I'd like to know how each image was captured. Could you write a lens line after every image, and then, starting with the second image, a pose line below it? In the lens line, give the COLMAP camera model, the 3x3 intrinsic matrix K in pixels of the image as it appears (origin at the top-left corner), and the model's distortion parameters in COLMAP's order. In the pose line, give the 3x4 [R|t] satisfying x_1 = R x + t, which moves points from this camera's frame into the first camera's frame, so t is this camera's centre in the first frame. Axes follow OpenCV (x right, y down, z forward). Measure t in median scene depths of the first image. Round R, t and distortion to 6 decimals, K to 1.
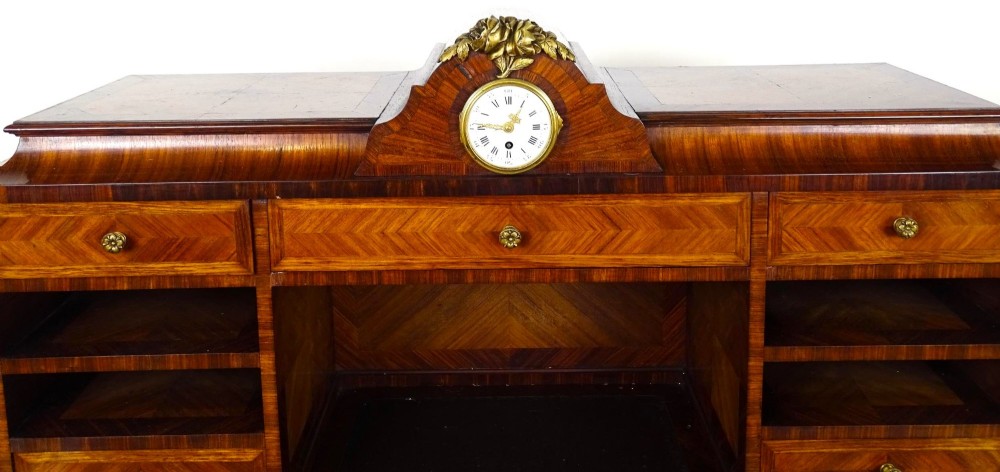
lens RADIAL K [[913.0, 0, 502.1], [0, 913.0, 105.6], [0, 0, 1]] dist [0.024000, -0.001090]
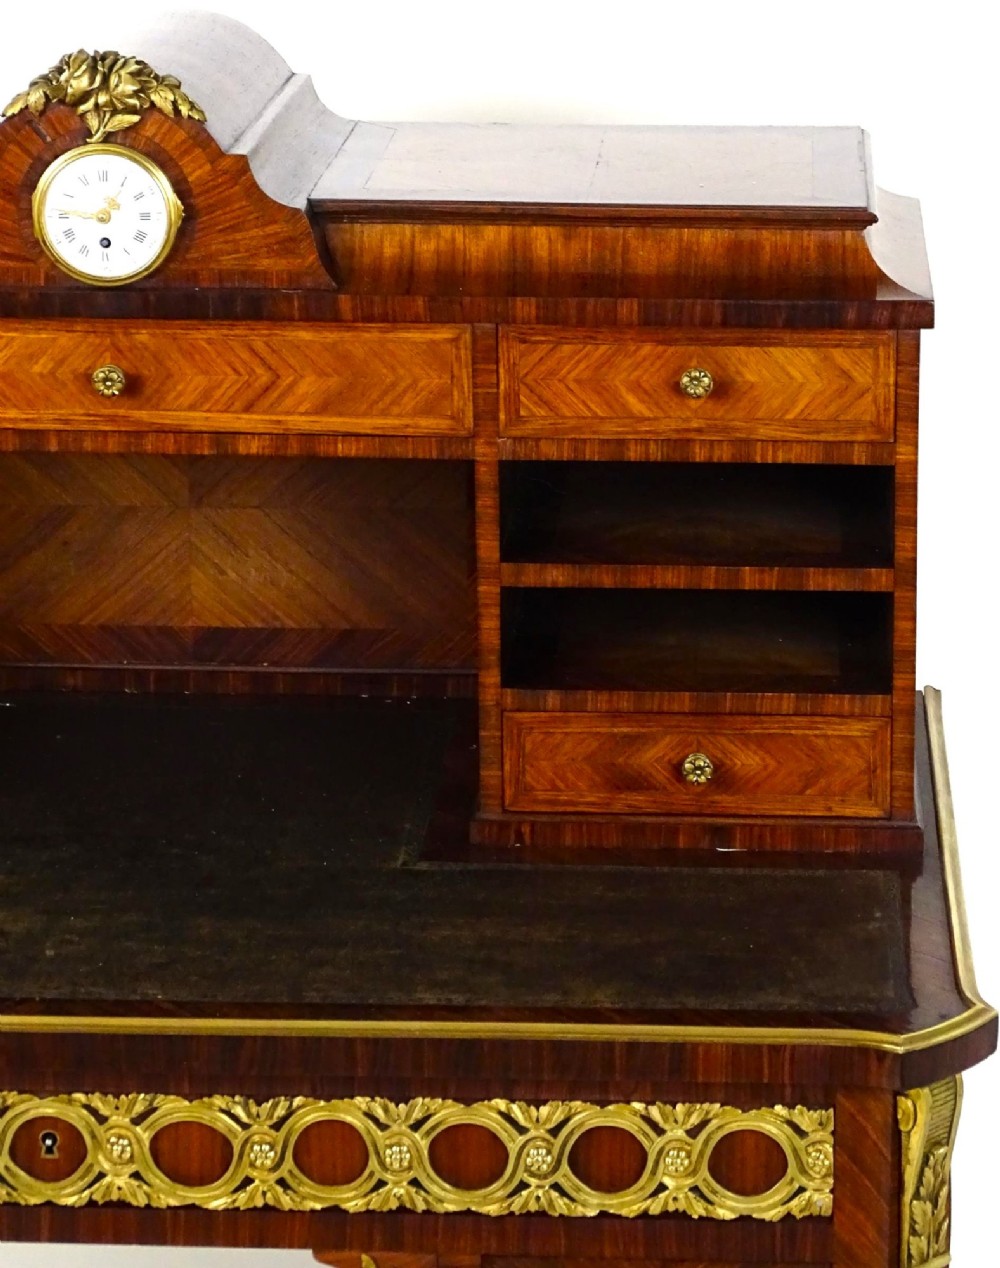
lens RADIAL K [[3617.3, 0, 638.3], [0, 3617.3, 454.6], [0, 0, 1]] dist [-0.009006, 0.321576]
pose [[0.999096, 0.029032, -0.031051, 0.472217], [-0.026804, 0.997193, 0.069912, 0.002211], [0.032994, -0.069016, 0.997070, -1.605979]]
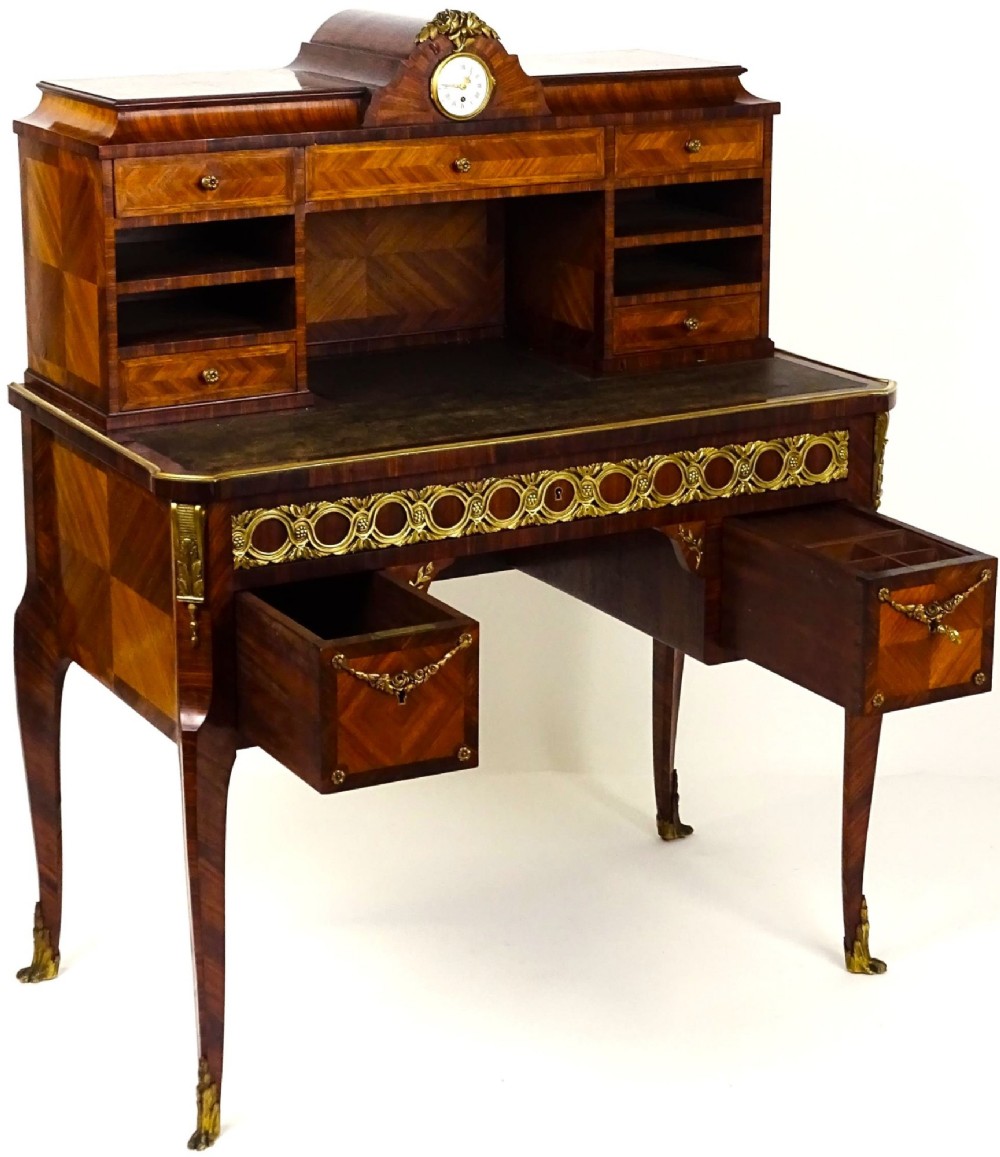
lens RADIAL K [[2627.9, 0, 494.9], [0, 2627.9, 459.6], [0, 0, 1]] dist [0.000258, -0.066289]
pose [[0.875144, -0.101255, 0.473149, -1.913780], [0.080025, 0.994681, 0.064848, 0.334408], [-0.477198, -0.018888, 0.878593, -2.609938]]
